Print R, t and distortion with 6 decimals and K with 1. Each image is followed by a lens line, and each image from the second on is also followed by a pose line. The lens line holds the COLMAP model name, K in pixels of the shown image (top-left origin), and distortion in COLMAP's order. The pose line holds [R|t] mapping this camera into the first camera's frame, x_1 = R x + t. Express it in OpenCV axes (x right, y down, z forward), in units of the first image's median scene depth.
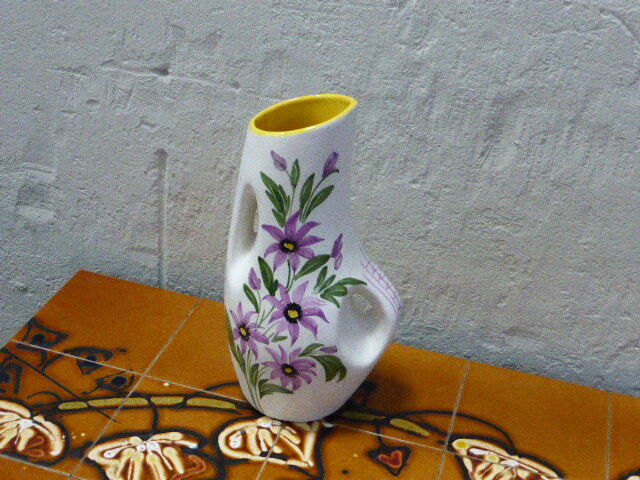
lens RADIAL K [[966.8, 0, 320.0], [0, 966.8, 240.0], [0, 0, 1]] dist [-0.304413, 0.732816]
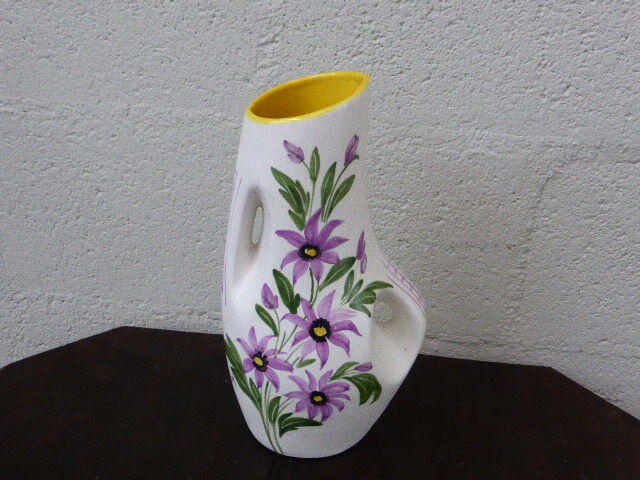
lens RADIAL K [[966.8, 0, 320.0], [0, 966.8, 240.0], [0, 0, 1]] dist [-0.304413, 0.732816]
pose [[0.976063, -0.120562, 0.181013, -0.171692], [0.125614, 0.991939, -0.016668, 0.010777], [-0.177545, 0.039006, 0.983339, 0.160752]]
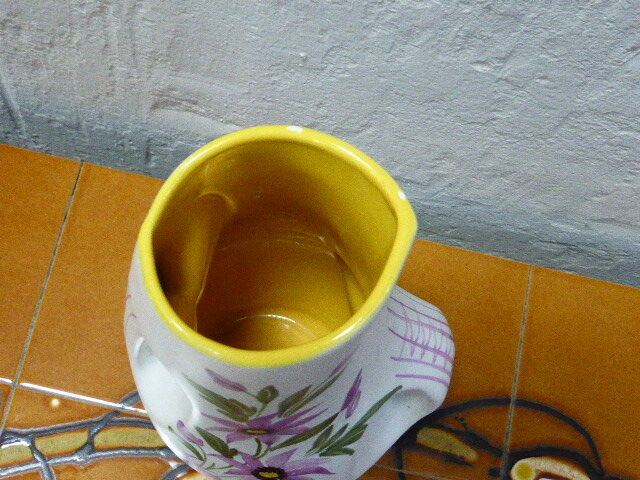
lens RADIAL K [[966.8, 0, 320.0], [0, 966.8, 240.0], [0, 0, 1]] dist [-0.304413, 0.732816]
pose [[0.996034, -0.068577, 0.056686, -0.020739], [0.013165, 0.743696, 0.668388, -0.375755], [-0.087993, -0.664991, 0.741650, 0.686558]]
